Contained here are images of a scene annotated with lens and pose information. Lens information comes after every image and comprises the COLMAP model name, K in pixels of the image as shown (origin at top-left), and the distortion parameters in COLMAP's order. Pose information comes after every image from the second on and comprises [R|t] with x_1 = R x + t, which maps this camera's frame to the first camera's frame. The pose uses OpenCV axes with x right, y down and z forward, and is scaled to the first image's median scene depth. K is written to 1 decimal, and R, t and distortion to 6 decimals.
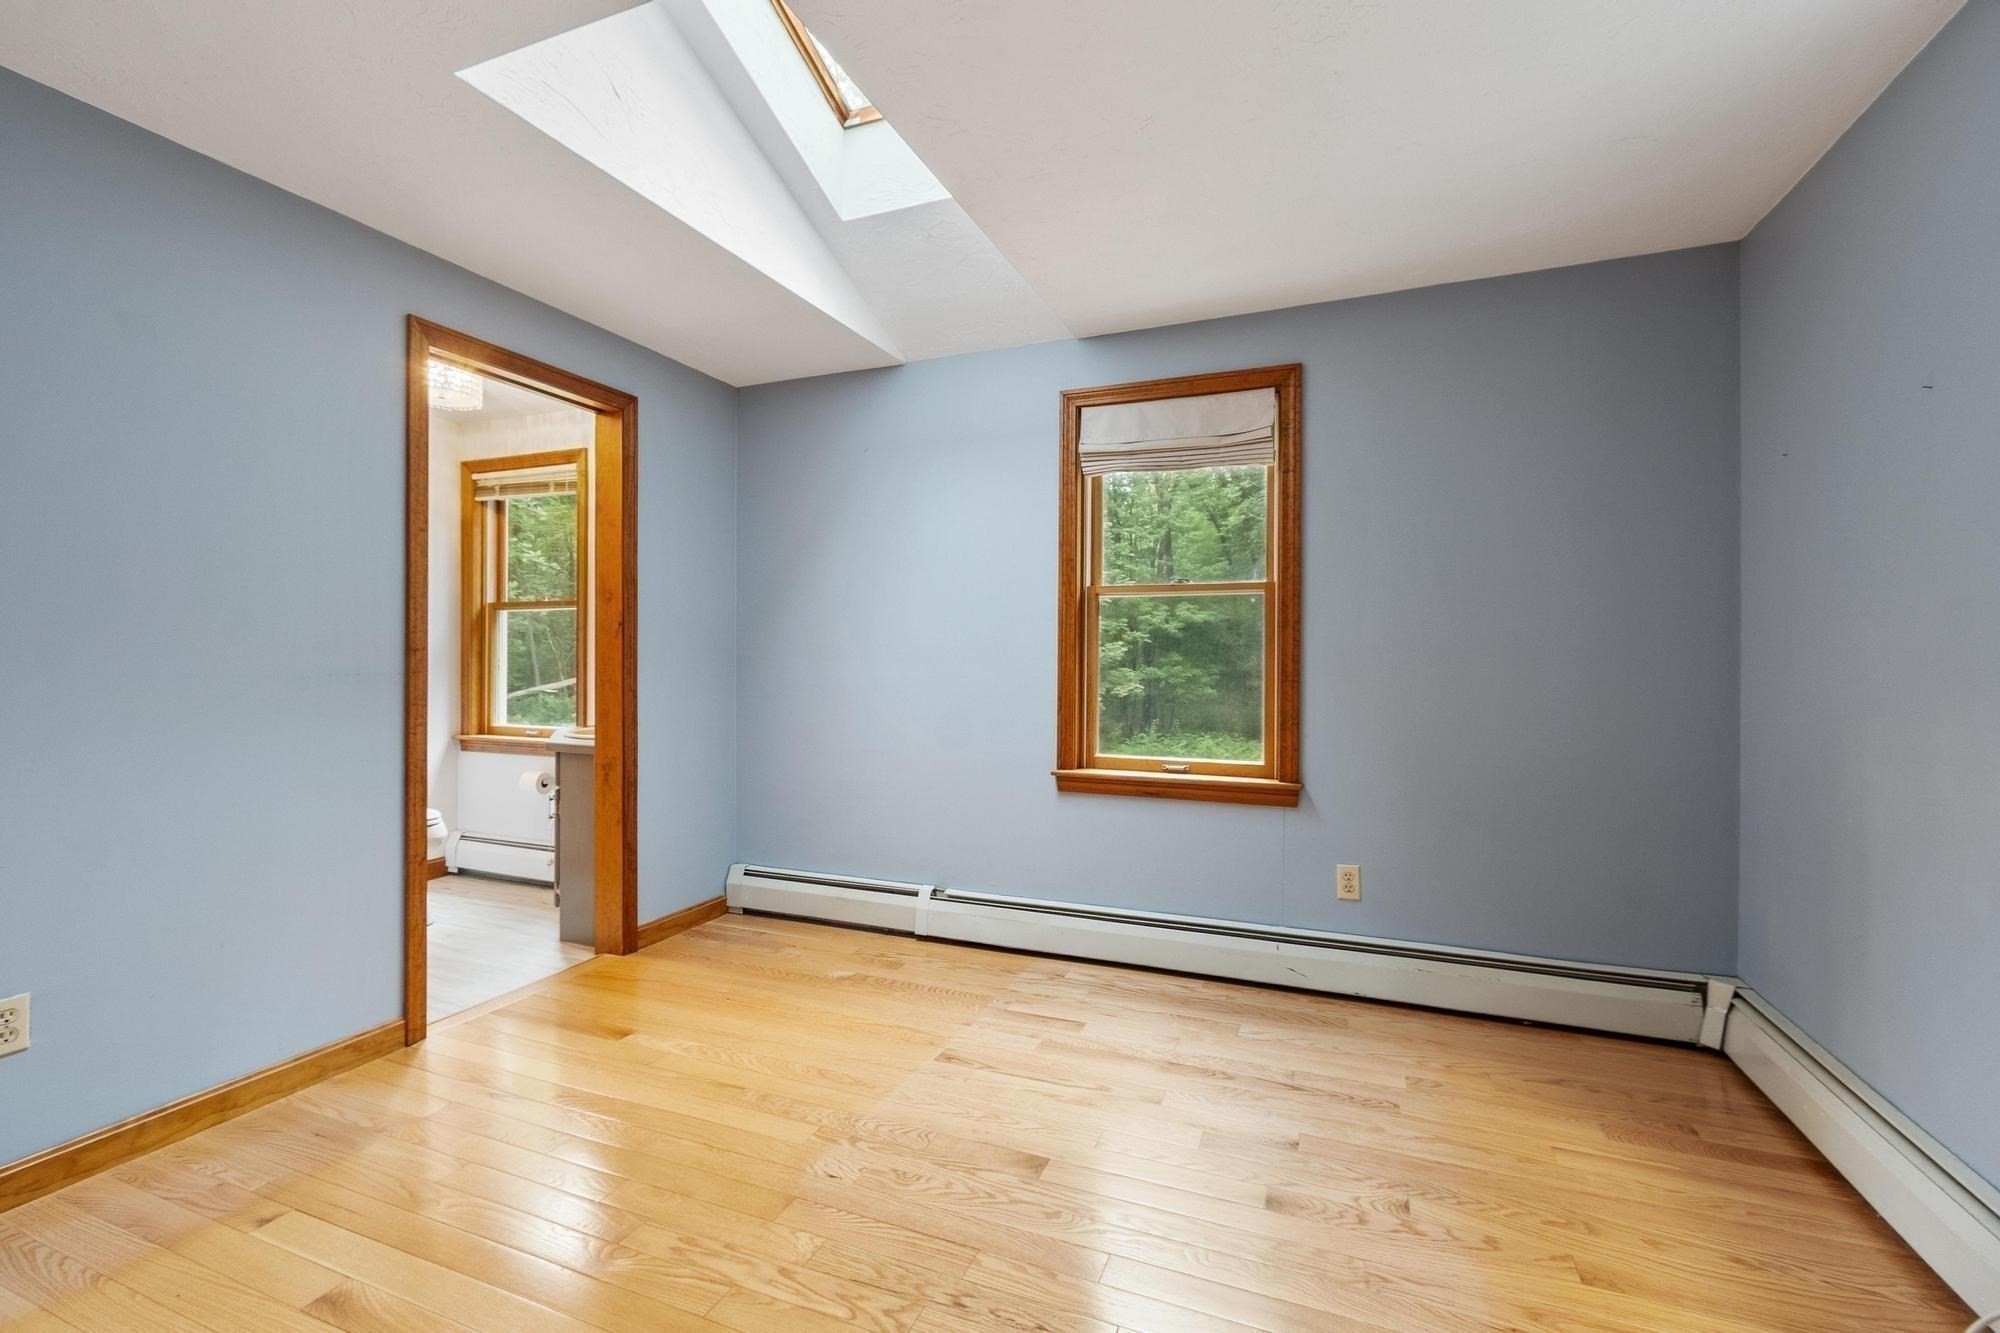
lens RADIAL K [[855.3, 0, 1000.0], [0, 855.3, 666.5], [0, 0, 1]] dist [-0.000371, 0.000010]
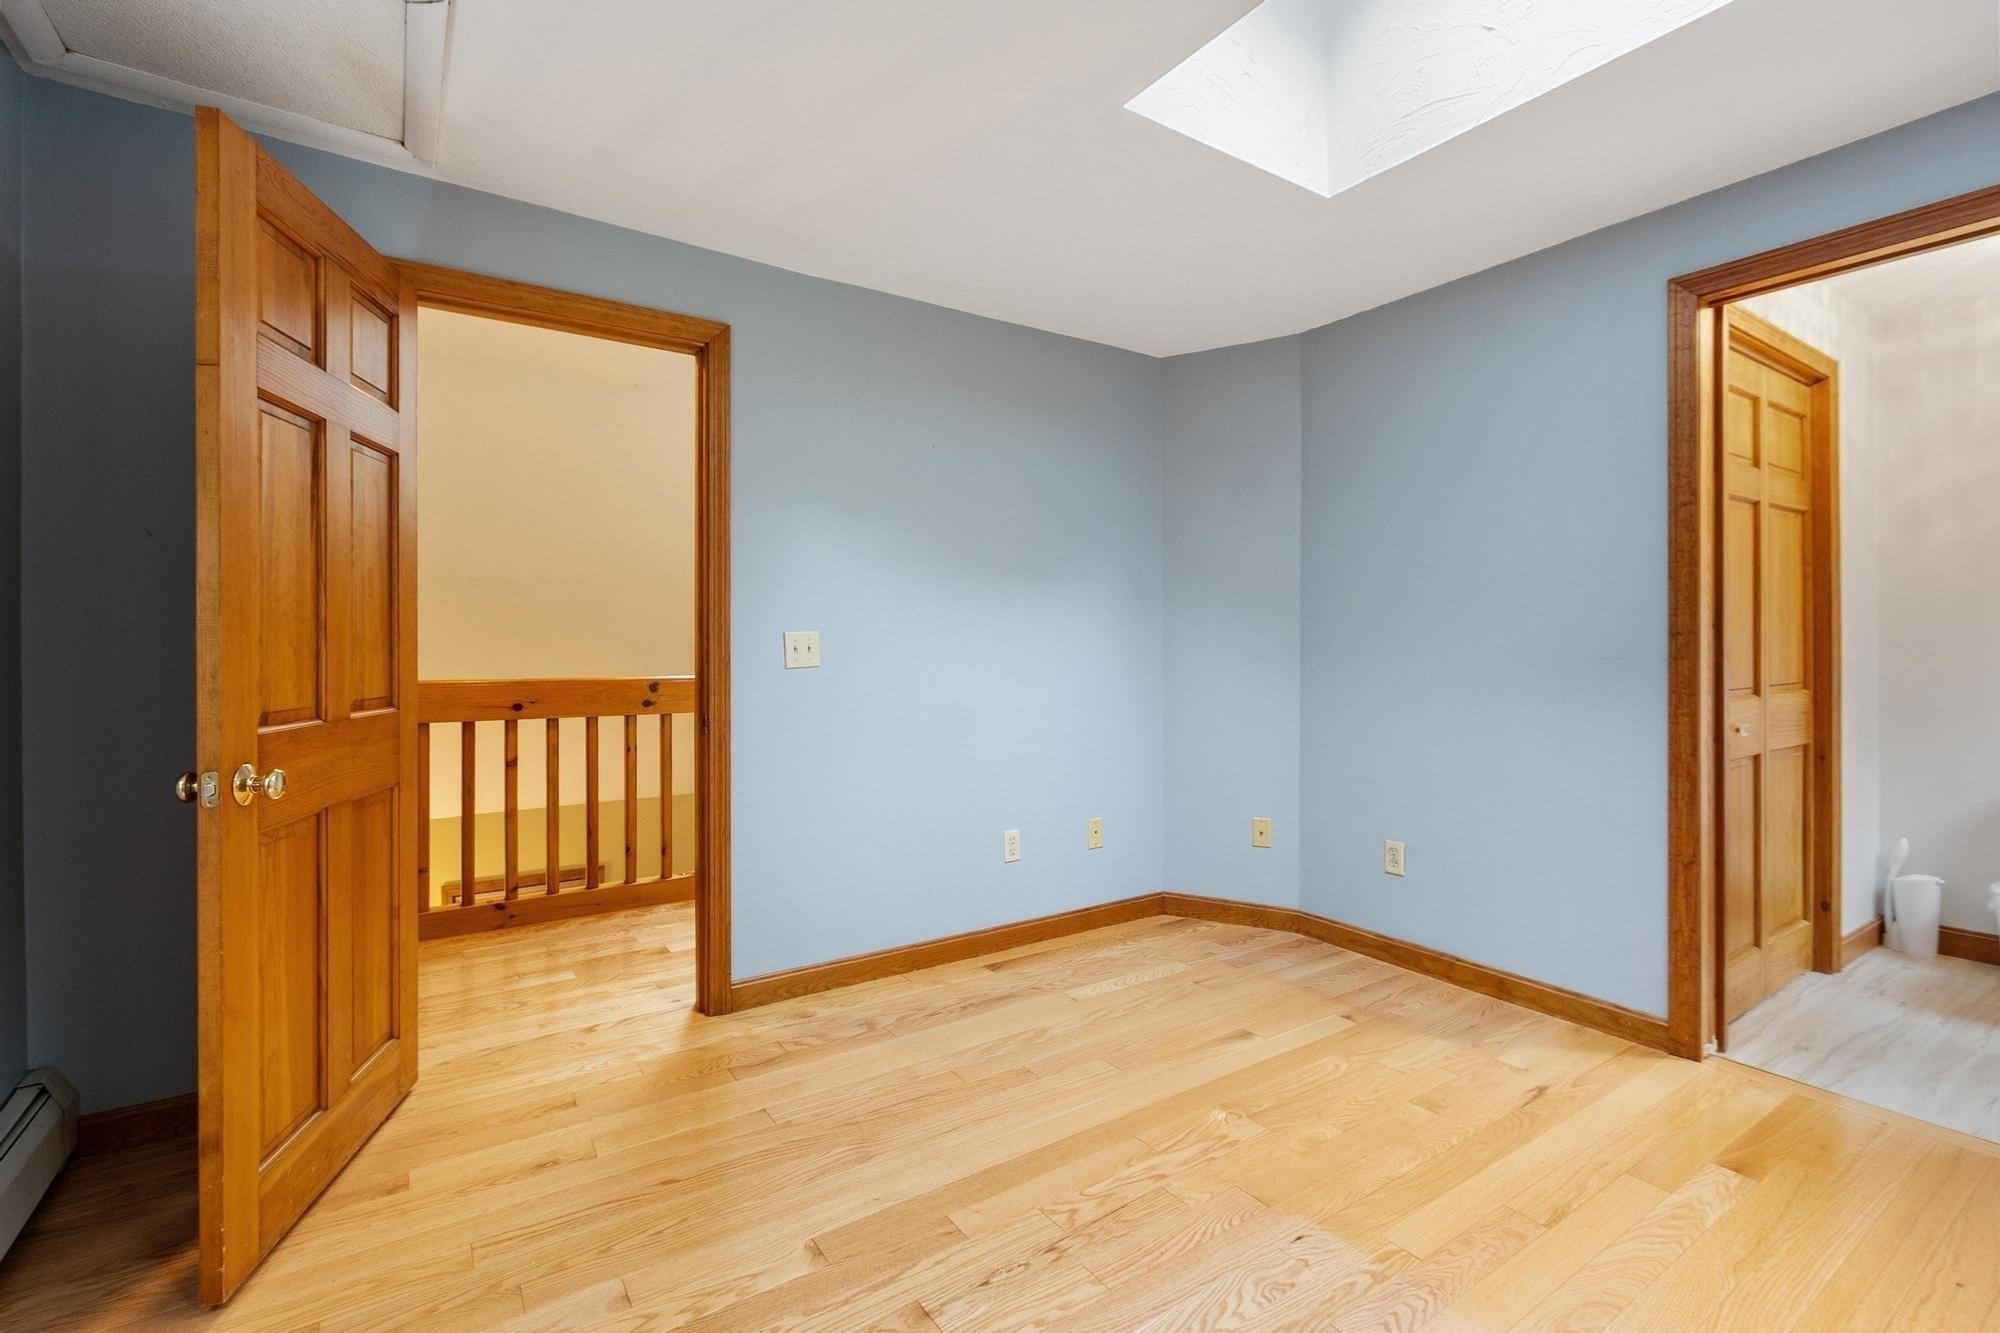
lens RADIAL K [[881.3, 0, 985.2], [0, 881.3, 645.7], [0, 0, 1]] dist [-0.001394, -0.000229]
pose [[-0.569499, -0.004872, -0.821977, 0.290589], [-0.005748, 0.999982, -0.001945, -0.000316], [0.821972, 0.003618, -0.569517, 0.500720]]
